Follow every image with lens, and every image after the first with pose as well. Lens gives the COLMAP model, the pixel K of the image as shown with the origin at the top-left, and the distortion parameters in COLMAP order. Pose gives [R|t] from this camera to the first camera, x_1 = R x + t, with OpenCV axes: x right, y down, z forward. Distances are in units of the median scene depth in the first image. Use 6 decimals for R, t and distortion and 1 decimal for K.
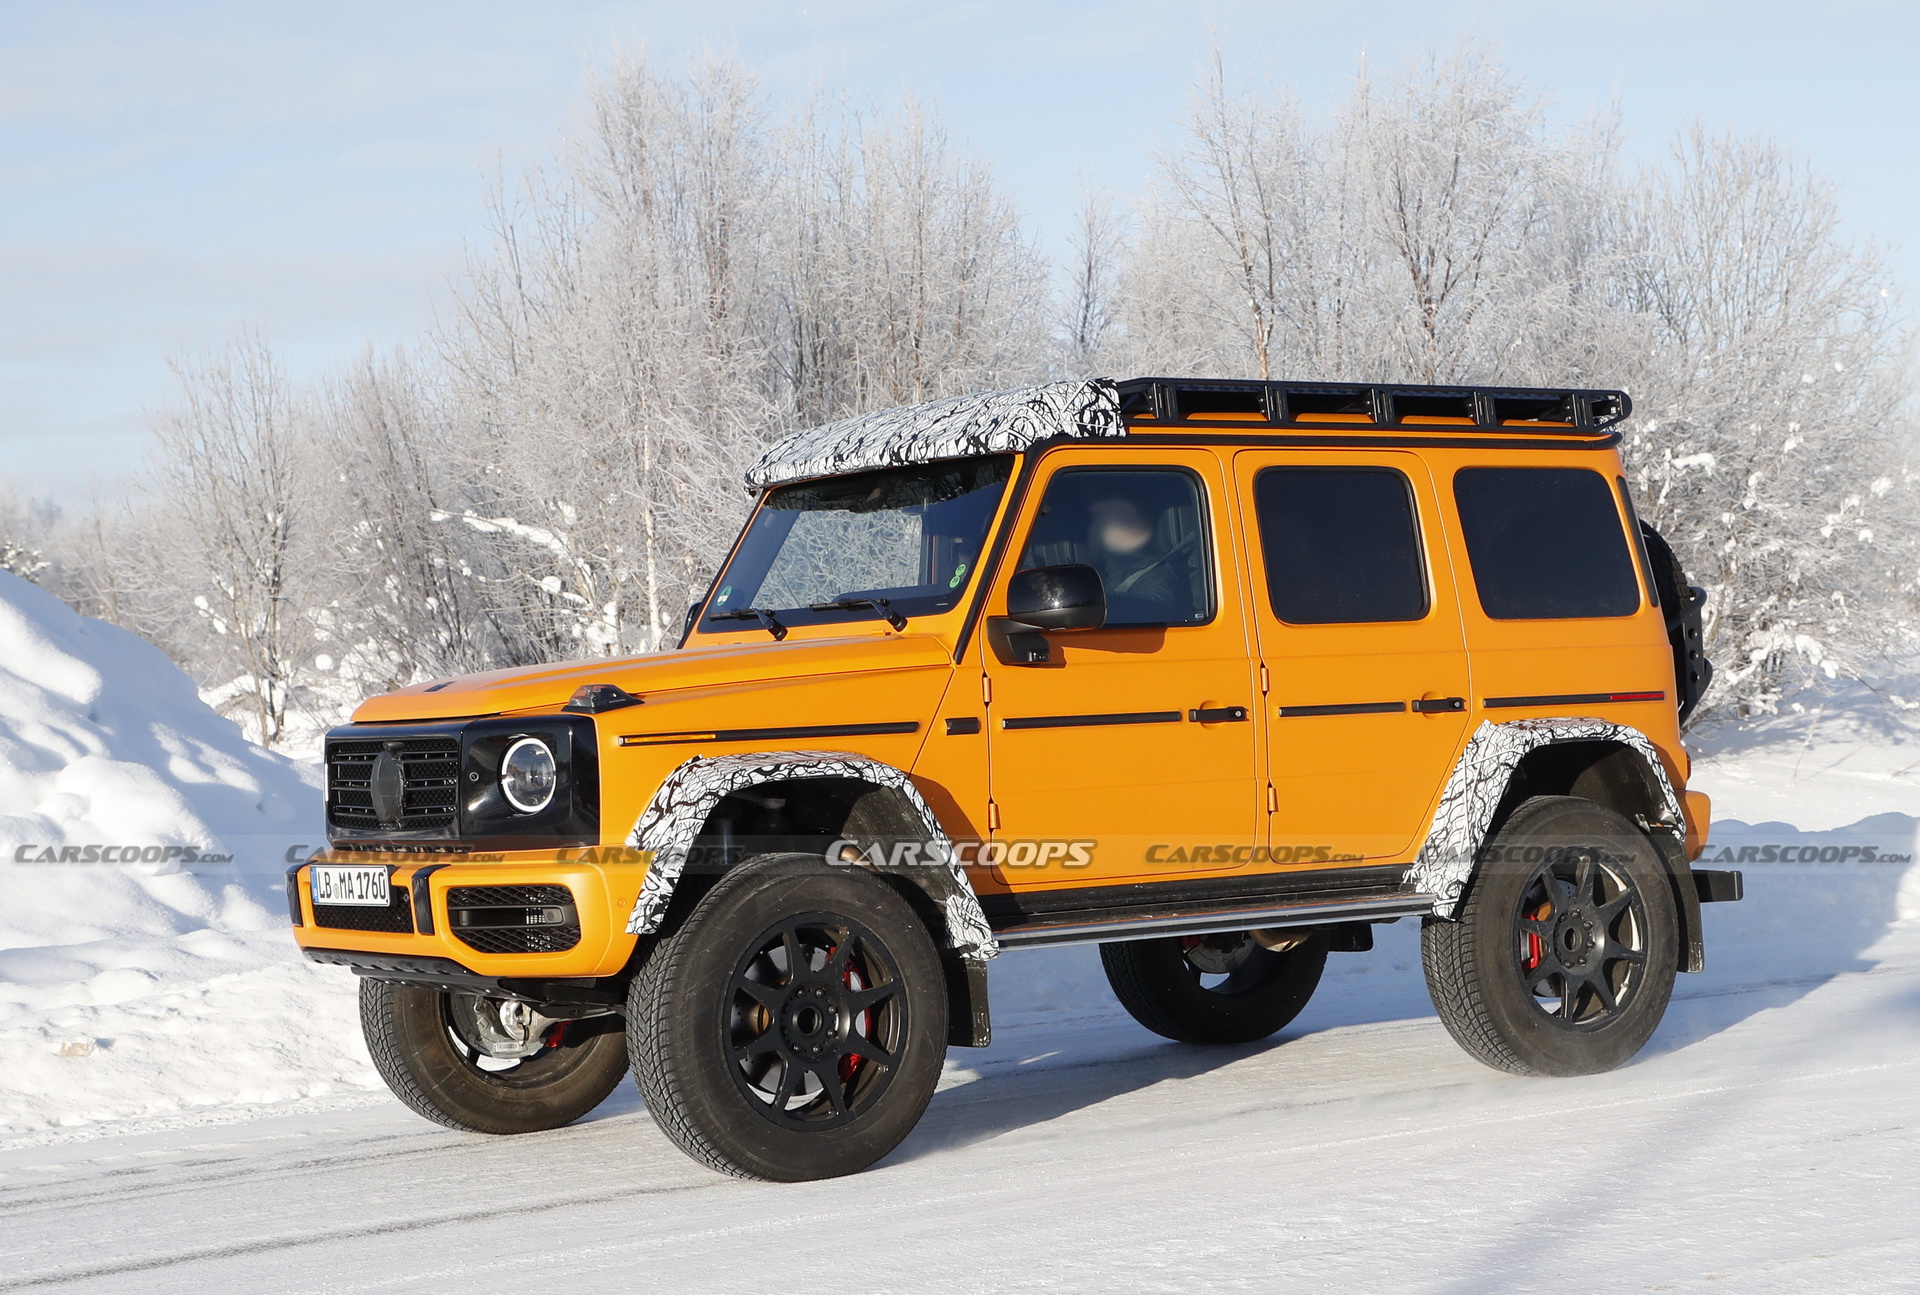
lens RADIAL K [[3479.8, 0, 960.0], [0, 3479.8, 647.5], [0, 0, 1]] dist [0.176514, -0.047154]
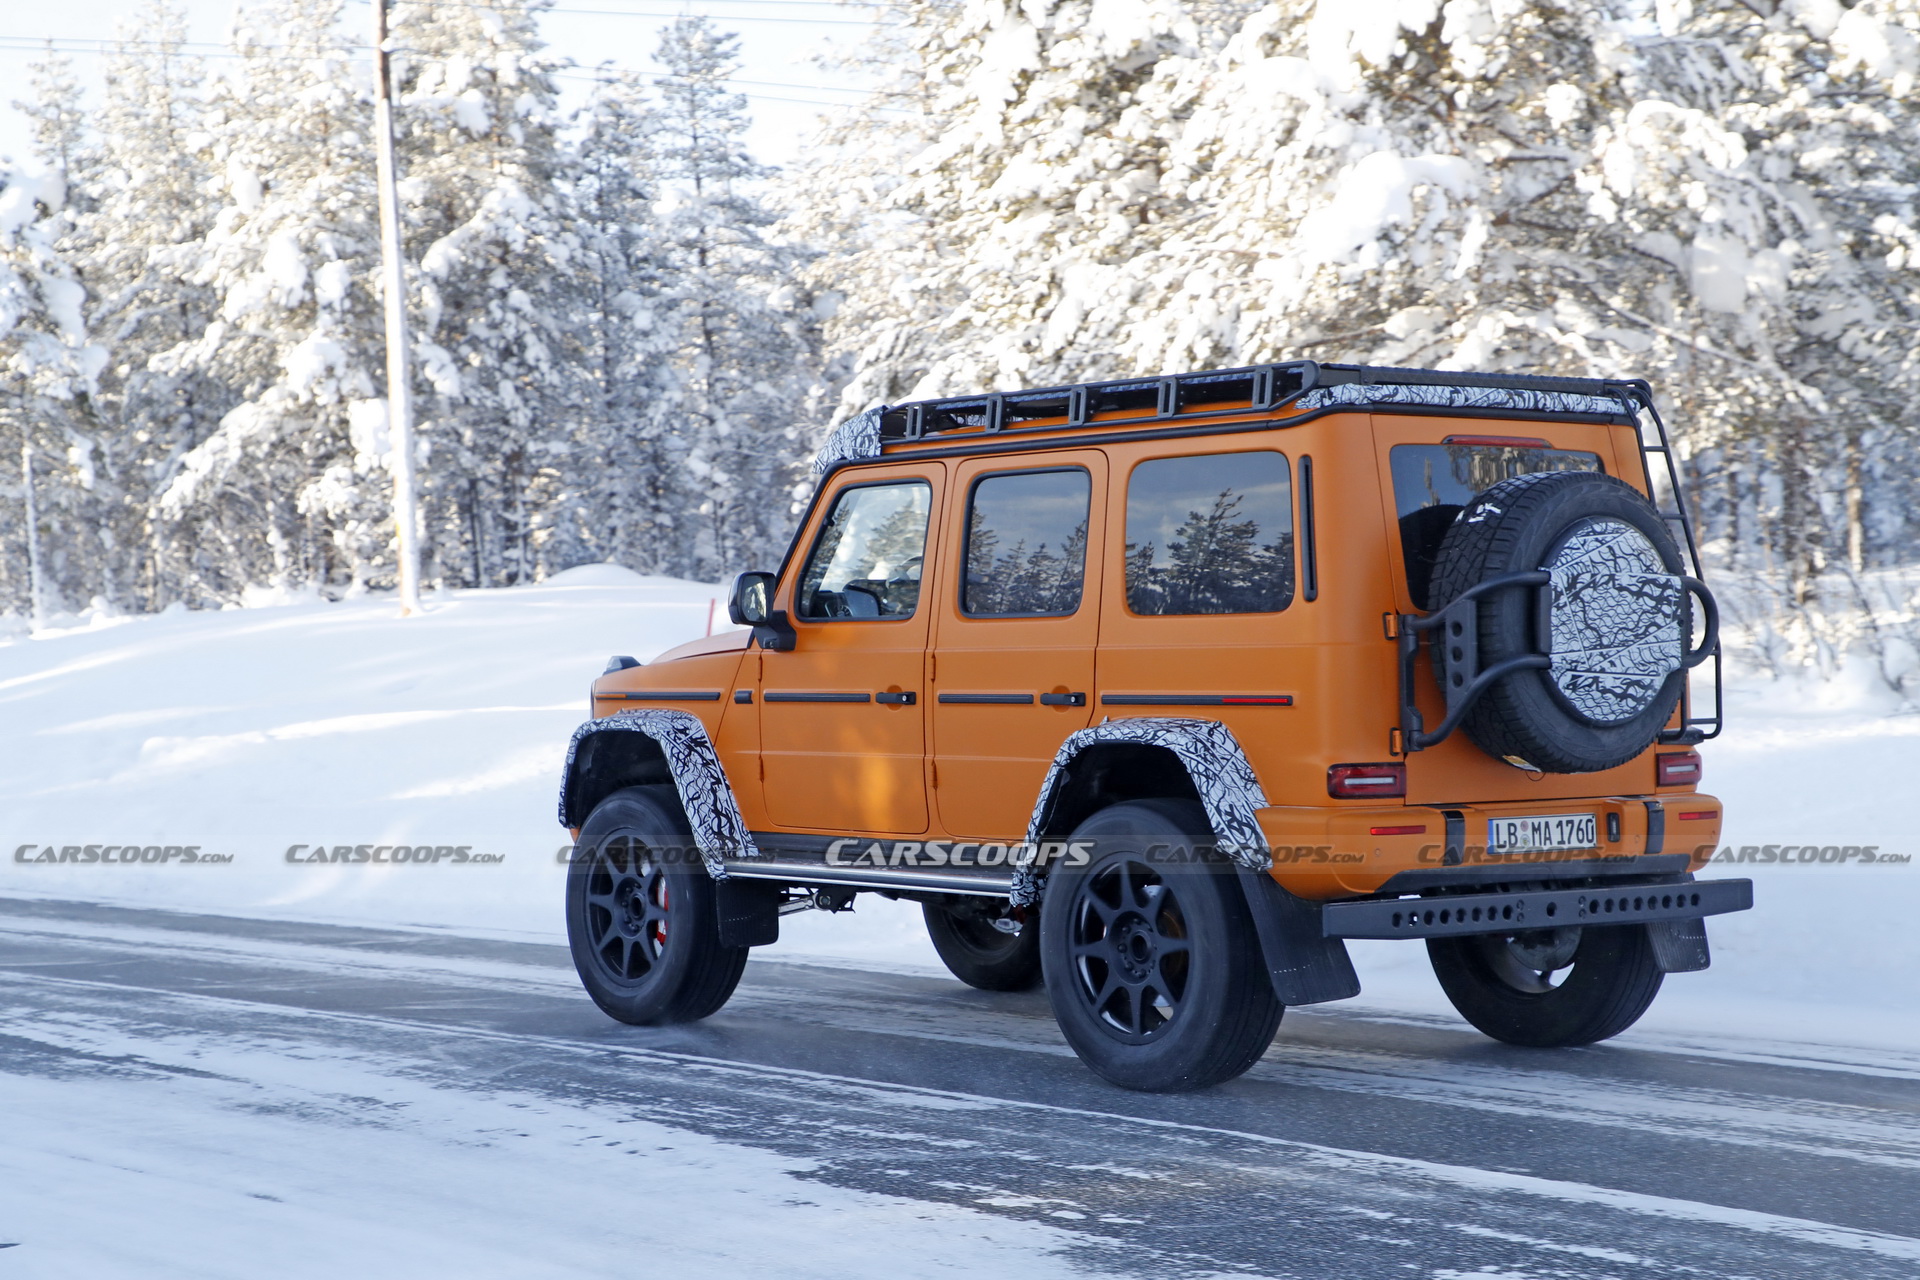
lens RADIAL K [[3201.2, 0, 960.0], [0, 3201.2, 640.0], [0, 0, 1]] dist [0.271700, 0.040350]
pose [[0.084818, 0.034634, -0.995794, 1.128092], [0.024246, 0.999028, 0.036812, -0.038086], [0.996101, -0.027266, 0.083896, 0.939942]]
